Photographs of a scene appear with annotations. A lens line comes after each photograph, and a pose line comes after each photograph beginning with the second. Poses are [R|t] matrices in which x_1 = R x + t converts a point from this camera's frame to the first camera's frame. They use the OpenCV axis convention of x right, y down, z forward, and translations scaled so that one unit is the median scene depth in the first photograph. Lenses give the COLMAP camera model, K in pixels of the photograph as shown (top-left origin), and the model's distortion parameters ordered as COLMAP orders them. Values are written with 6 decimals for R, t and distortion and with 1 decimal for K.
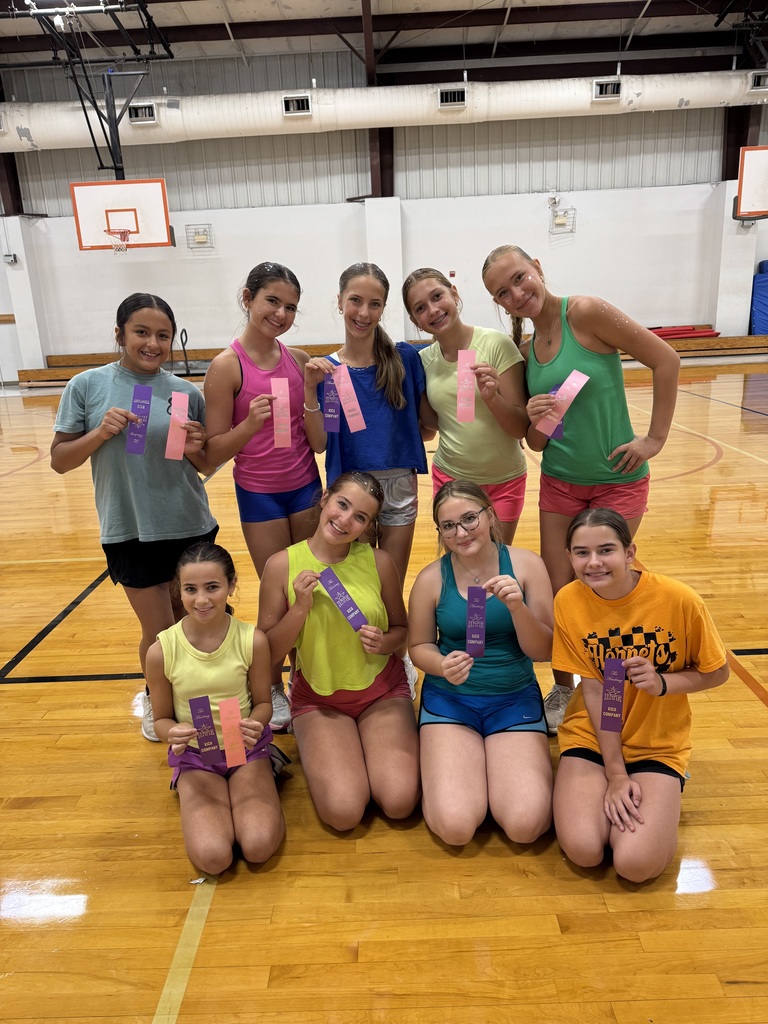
lens RADIAL K [[724.8, 0, 383.2], [0, 724.8, 513.8], [0, 0, 1]] dist [-0.010510, 0.006053]
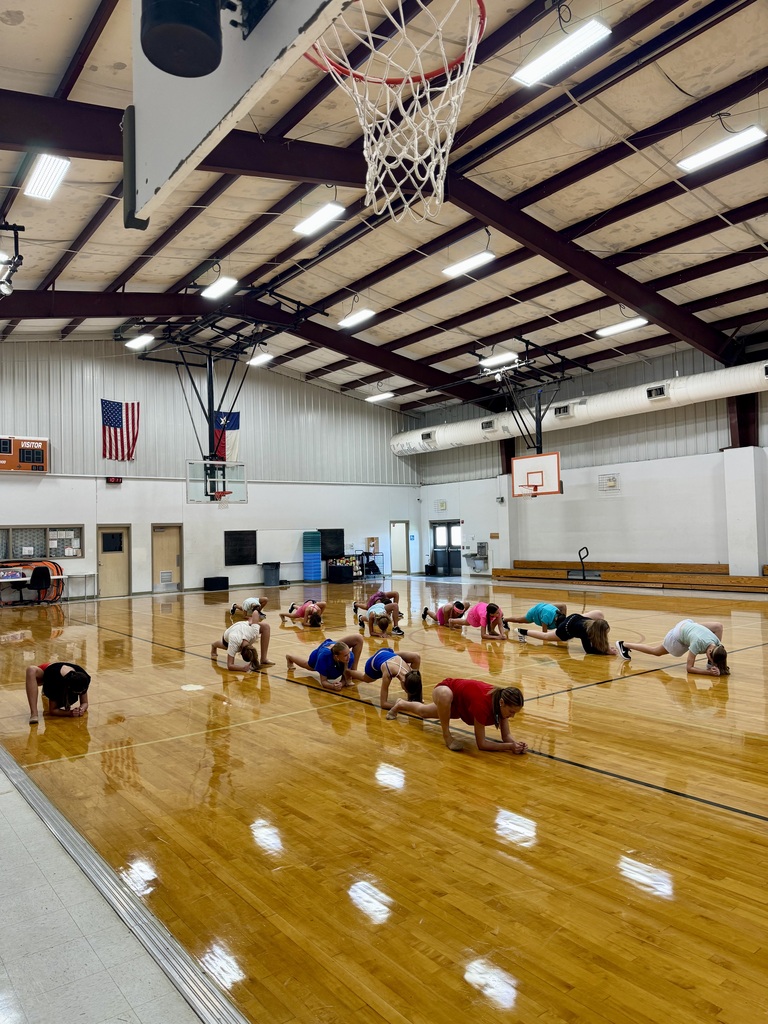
lens RADIAL K [[717.3, 0, 388.3], [0, 717.3, 512.2], [0, 0, 1]] dist [0.064769, -0.089063]
pose [[0.610519, 0.004269, -0.791990, 0.637585], [-0.221319, 0.961068, -0.165426, -0.011602], [0.760451, 0.276278, 0.587695, -0.117965]]
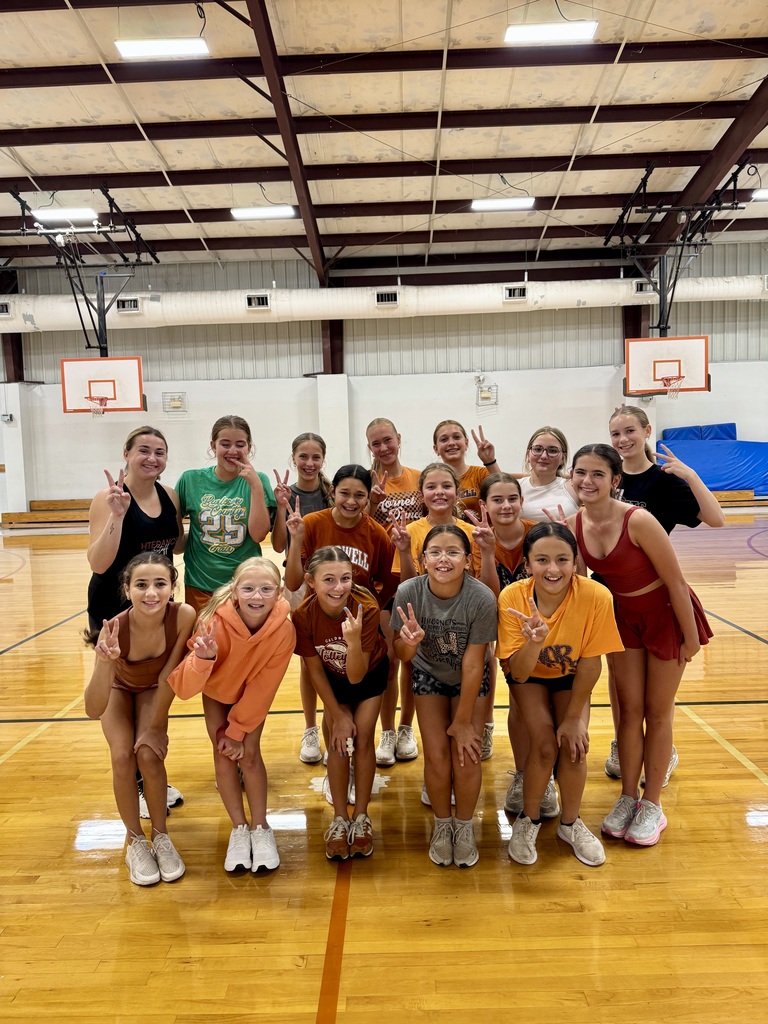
lens RADIAL K [[717.3, 0, 388.3], [0, 717.3, 512.2], [0, 0, 1]] dist [0.064769, -0.089063]
pose [[0.999858, 0.015727, -0.005974, 0.108985], [-0.016621, 0.978359, -0.206245, 0.023867], [0.002601, 0.206315, 0.978482, -0.104803]]
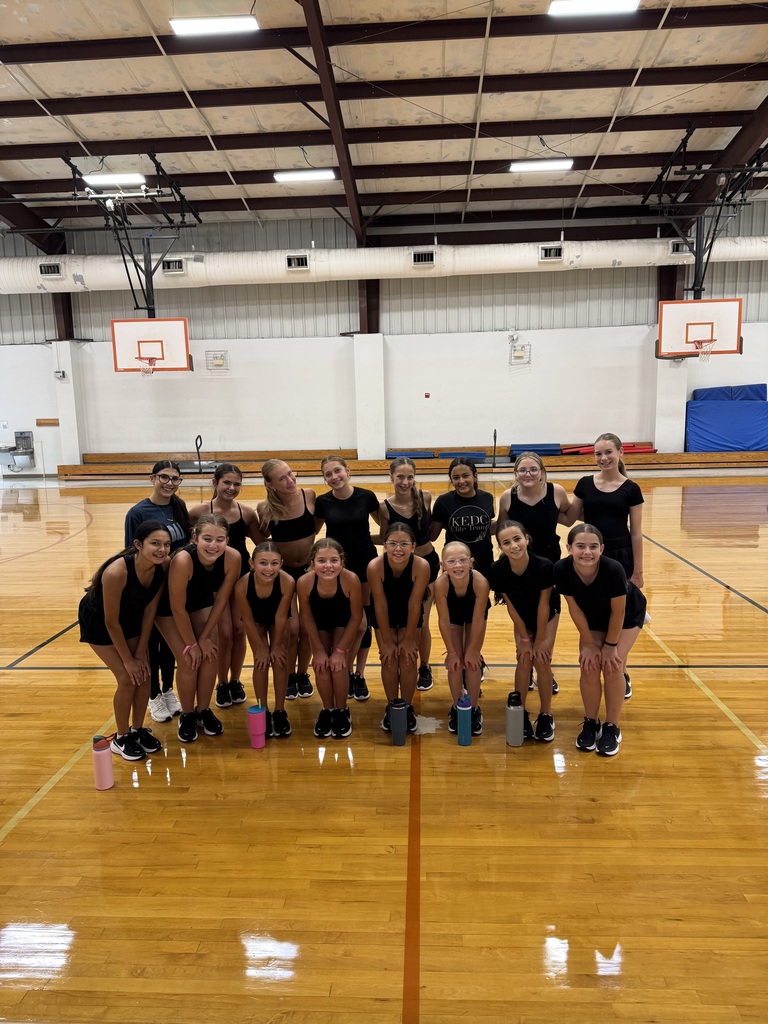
lens RADIAL K [[716.5, 0, 386.5], [0, 716.5, 516.2], [0, 0, 1]] dist [0.048682, -0.056450]
pose [[0.998649, 0.029664, -0.042666, 0.096495], [-0.034753, 0.991678, -0.123964, 0.013801], [0.038634, 0.125279, 0.991369, -0.160087]]
